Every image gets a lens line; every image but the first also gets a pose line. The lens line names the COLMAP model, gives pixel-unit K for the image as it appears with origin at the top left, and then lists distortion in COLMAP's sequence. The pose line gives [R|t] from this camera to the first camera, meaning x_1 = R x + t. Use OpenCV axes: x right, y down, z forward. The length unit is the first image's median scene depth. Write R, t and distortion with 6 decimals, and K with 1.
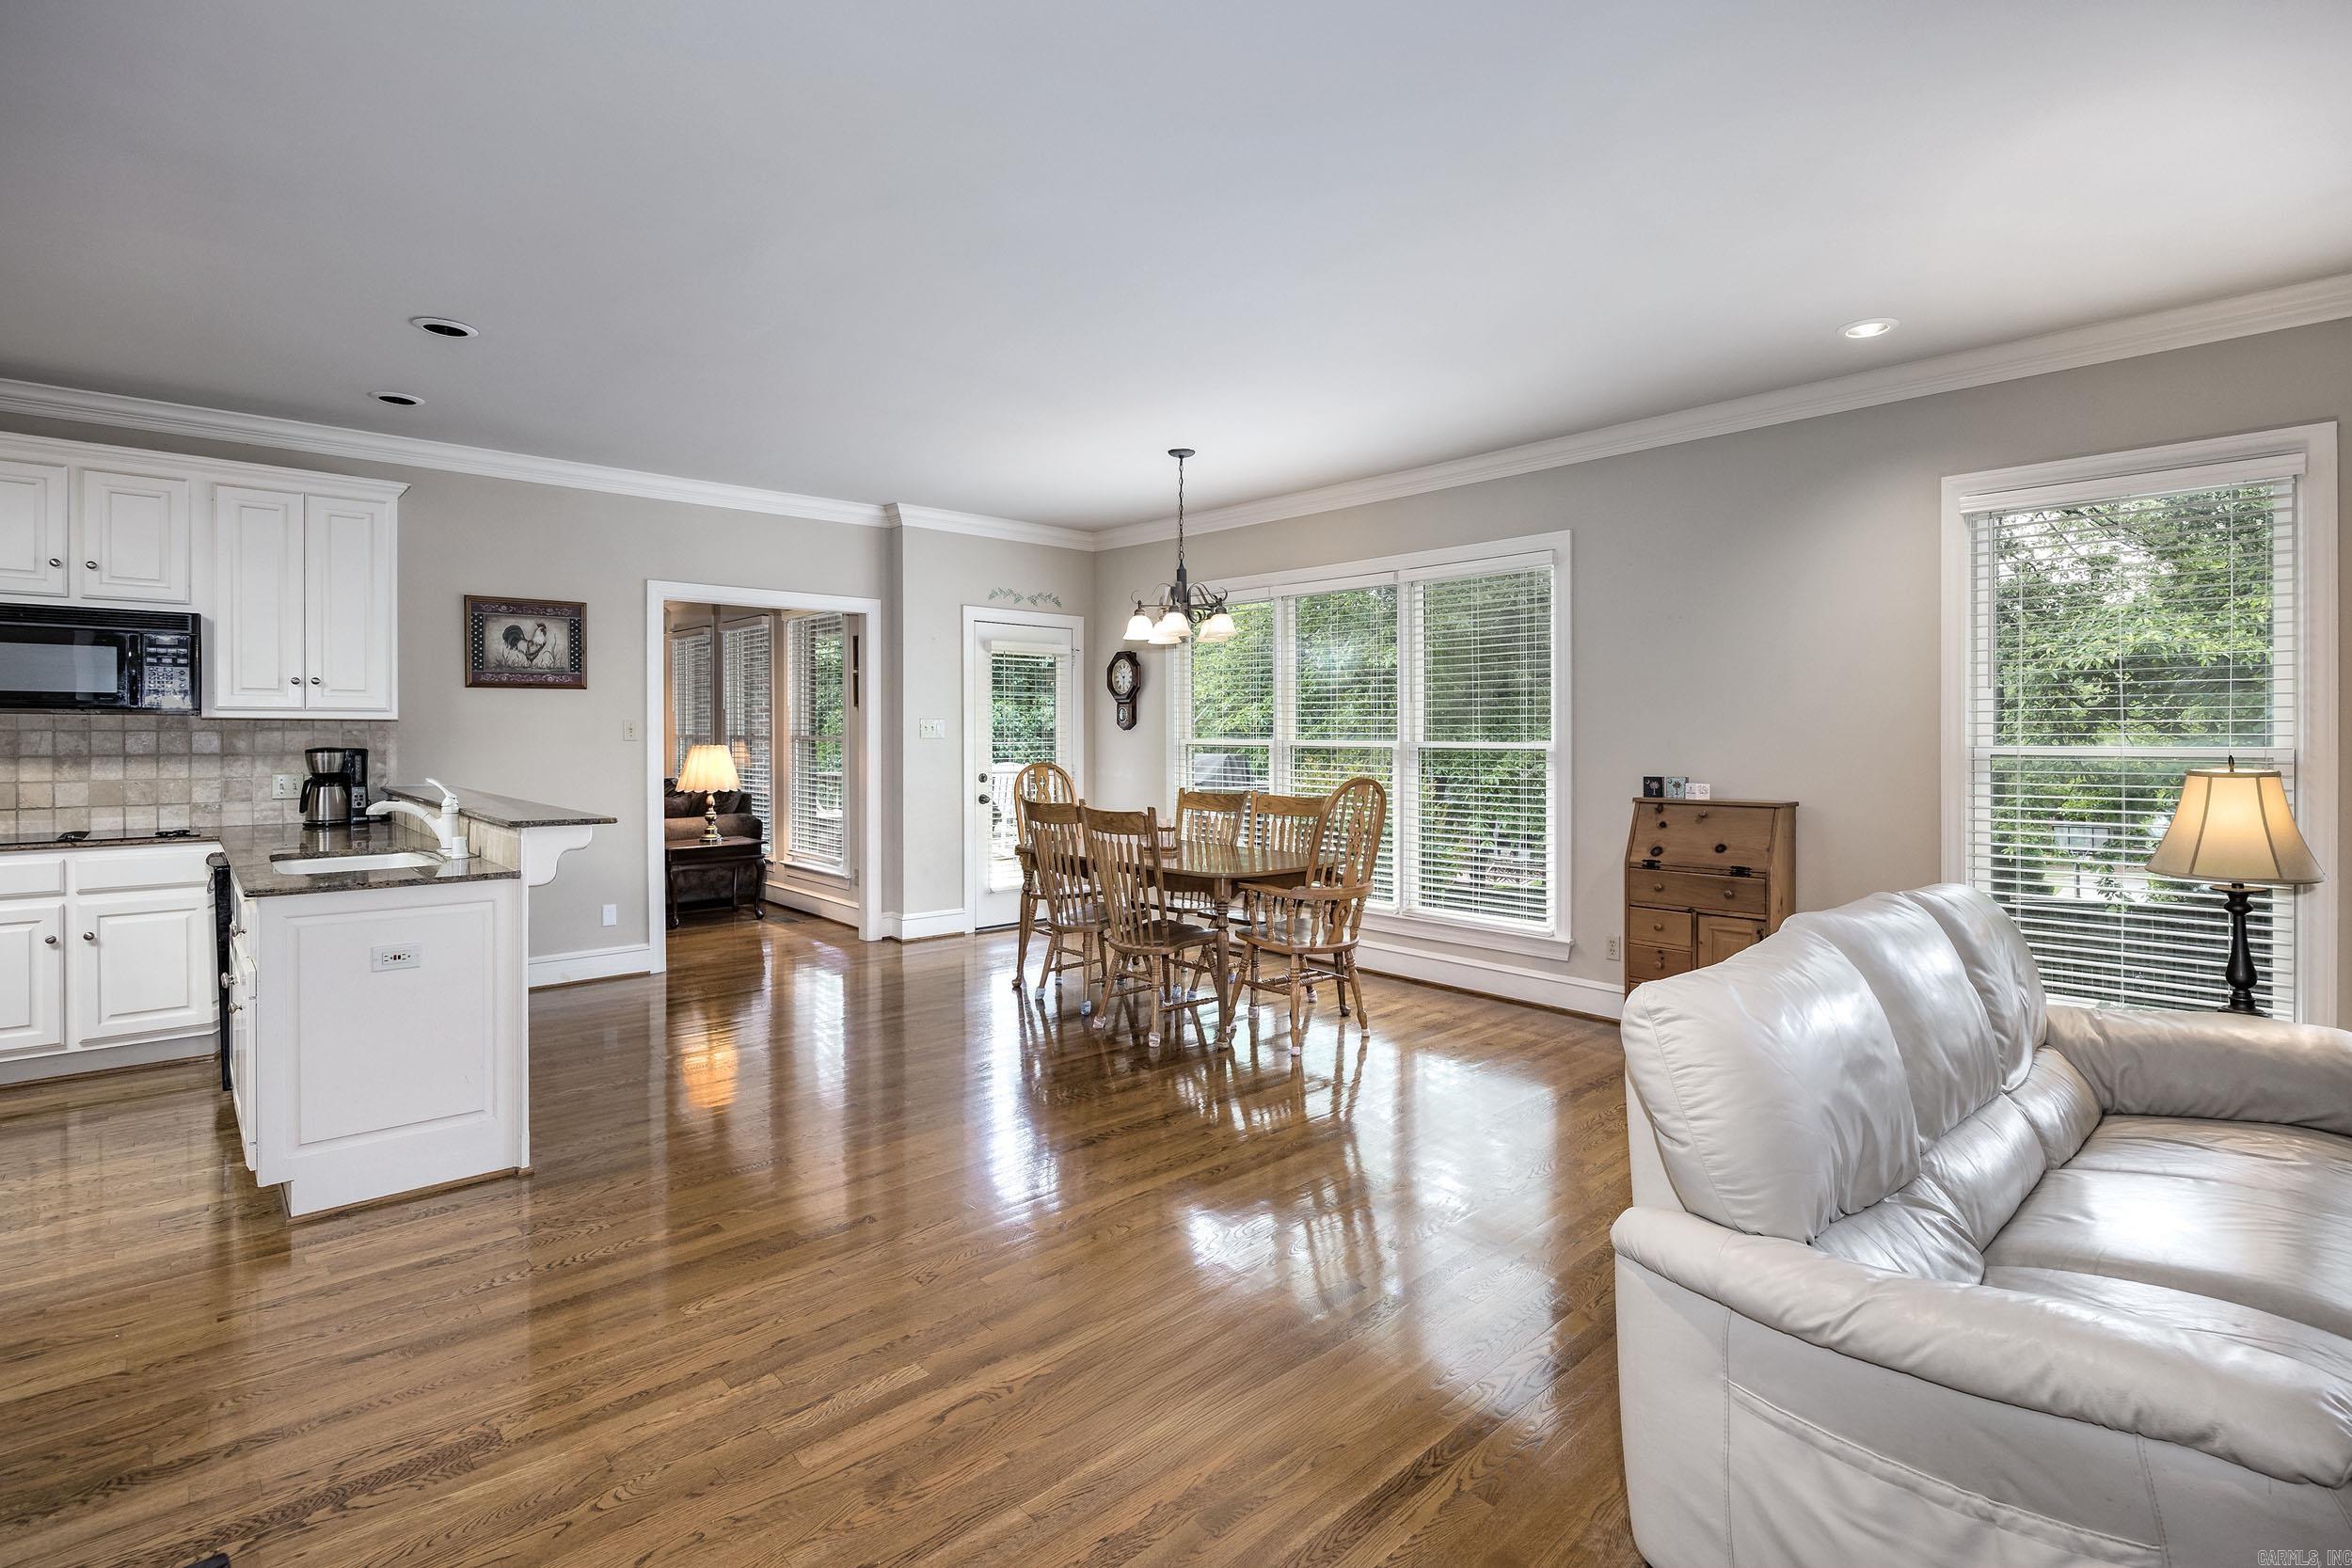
lens RADIAL K [[1079.1, 0, 1164.9], [0, 1079.1, 737.4], [0, 0, 1]] dist [-0.001569, -0.000163]
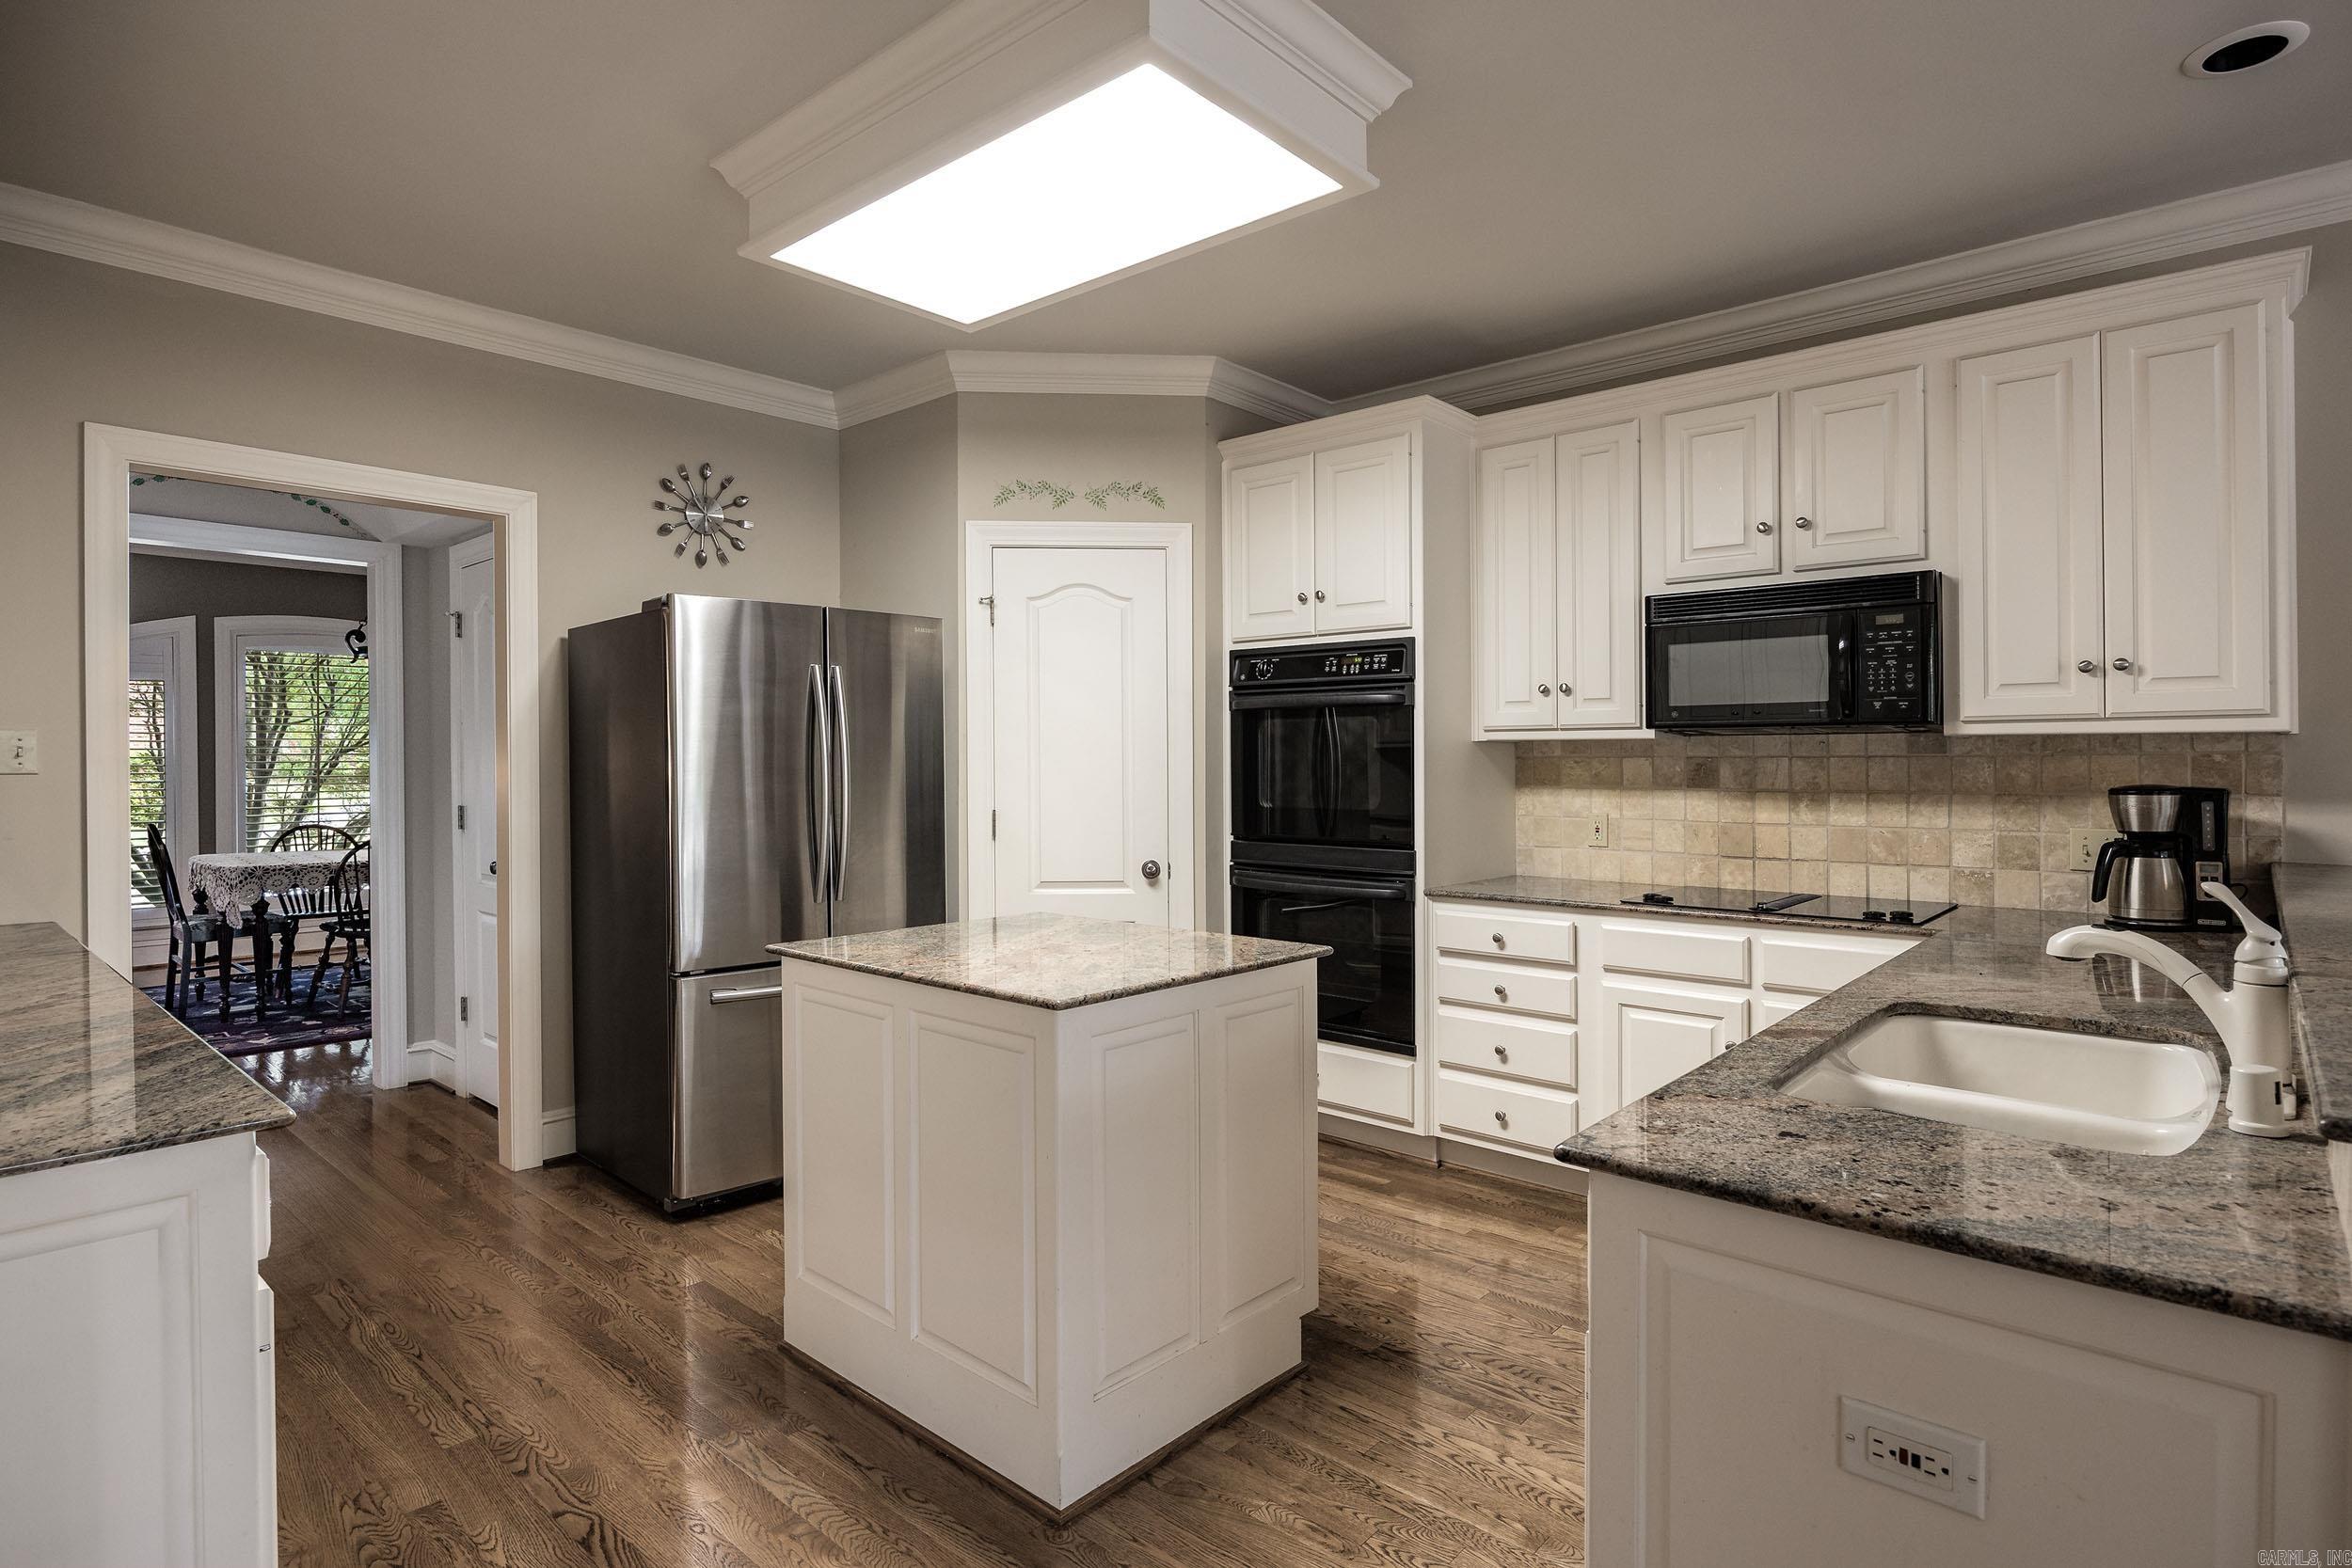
lens RADIAL K [[1226.0, 0, 1173.6], [0, 1226.0, 762.5], [0, 0, 1]] dist [0.004191, 0.000066]
pose [[0.125580, 0.000216, -0.992084, -0.229093], [0.001665, 0.999999, 0.000428, -0.003227], [0.992082, -0.001705, 0.125579, 0.450738]]
